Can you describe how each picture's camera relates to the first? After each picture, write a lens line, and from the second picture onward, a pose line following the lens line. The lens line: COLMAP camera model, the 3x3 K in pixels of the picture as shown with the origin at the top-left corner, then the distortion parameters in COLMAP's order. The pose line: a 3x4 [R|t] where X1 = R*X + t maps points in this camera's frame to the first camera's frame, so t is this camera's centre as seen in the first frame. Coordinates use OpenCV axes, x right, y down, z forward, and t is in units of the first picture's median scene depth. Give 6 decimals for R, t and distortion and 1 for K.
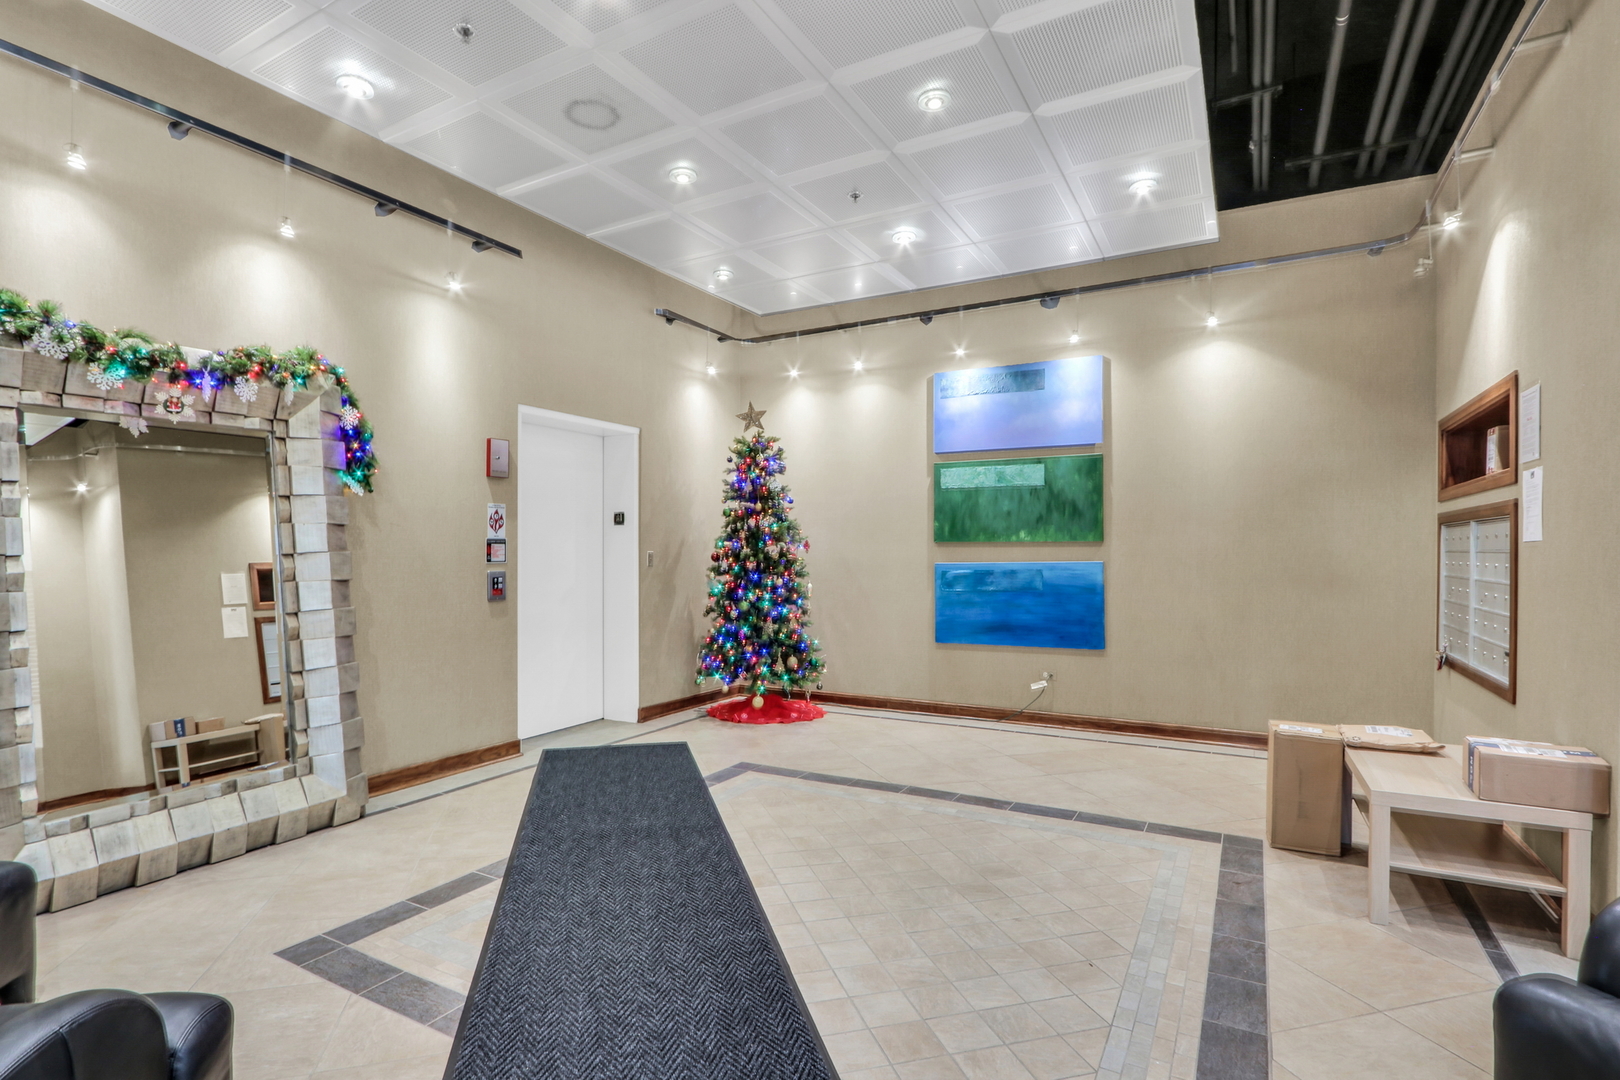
lens RADIAL K [[752.4, 0, 811.1], [0, 752.4, 555.8], [0, 0, 1]] dist [-0.015828, 0.000425]
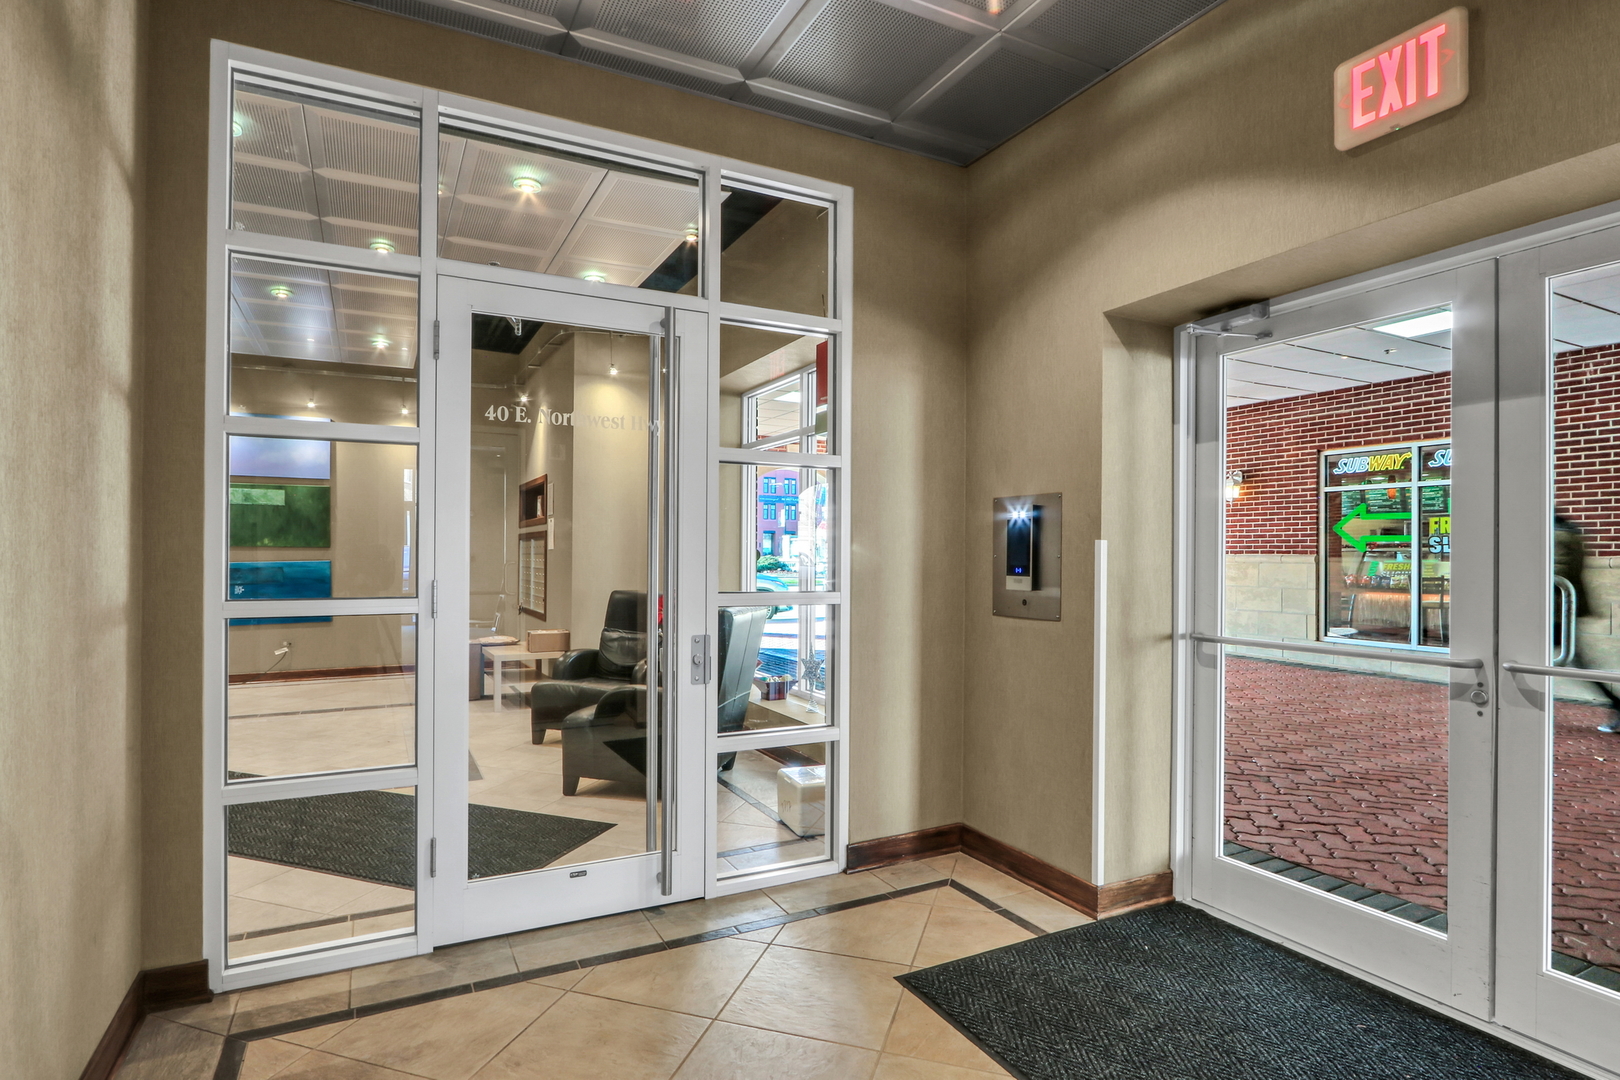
lens RADIAL K [[851.9, 0, 809.9], [0, 851.9, 552.9], [0, 0, 1]] dist [-0.021914, 0.004663]
pose [[0.525027, 0.004426, 0.851074, -0.510872], [0.004091, 0.999962, -0.007723, 0.009114], [-0.851076, 0.007537, 0.524989, -0.640841]]
